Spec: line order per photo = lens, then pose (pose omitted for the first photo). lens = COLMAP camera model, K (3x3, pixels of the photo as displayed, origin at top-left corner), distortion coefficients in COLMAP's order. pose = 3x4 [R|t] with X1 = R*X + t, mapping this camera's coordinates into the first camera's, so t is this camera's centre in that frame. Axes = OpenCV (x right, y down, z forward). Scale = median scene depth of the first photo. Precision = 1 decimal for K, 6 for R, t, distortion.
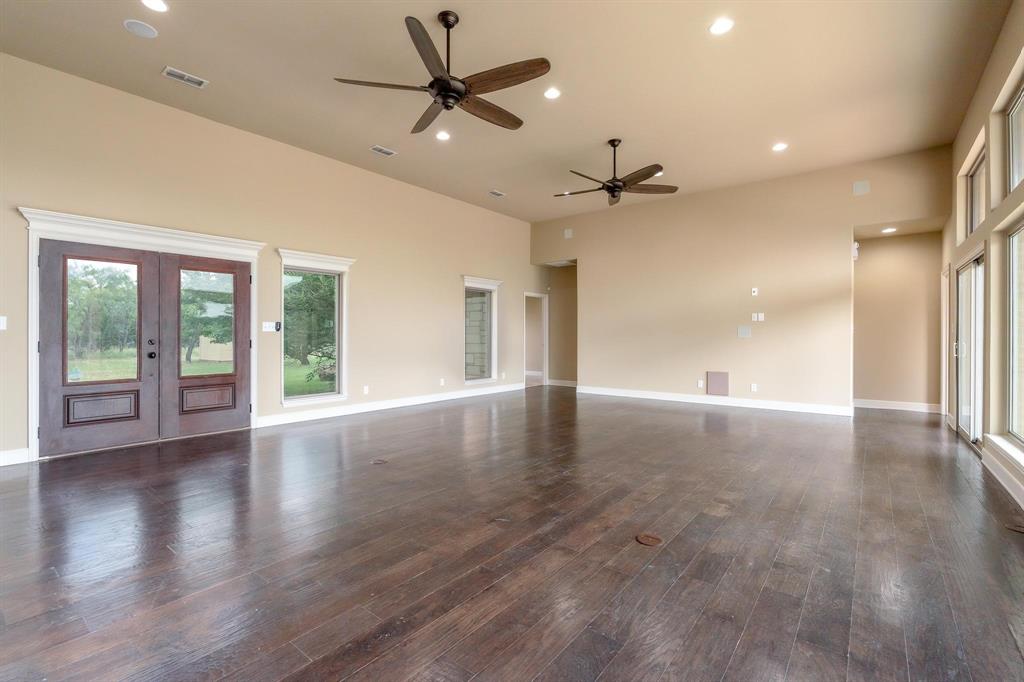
lens RADIAL K [[457.2, 0, 517.9], [0, 457.2, 338.3], [0, 0, 1]] dist [-0.002015, 0.000012]
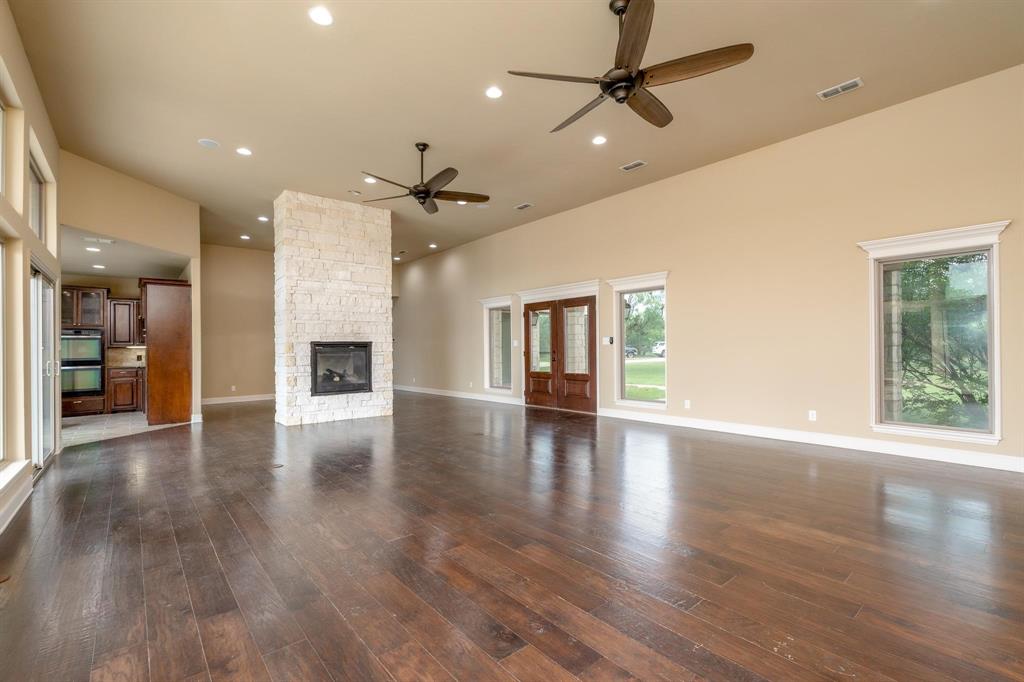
lens RADIAL K [[457.2, 0, 513.6], [0, 457.2, 343.9], [0, 0, 1]] dist [-0.002015, 0.000012]
pose [[-0.195164, -0.007338, -0.980743, 0.886925], [0.004082, 0.999957, -0.008295, -0.007811], [0.980762, -0.005622, -0.195125, 1.098017]]
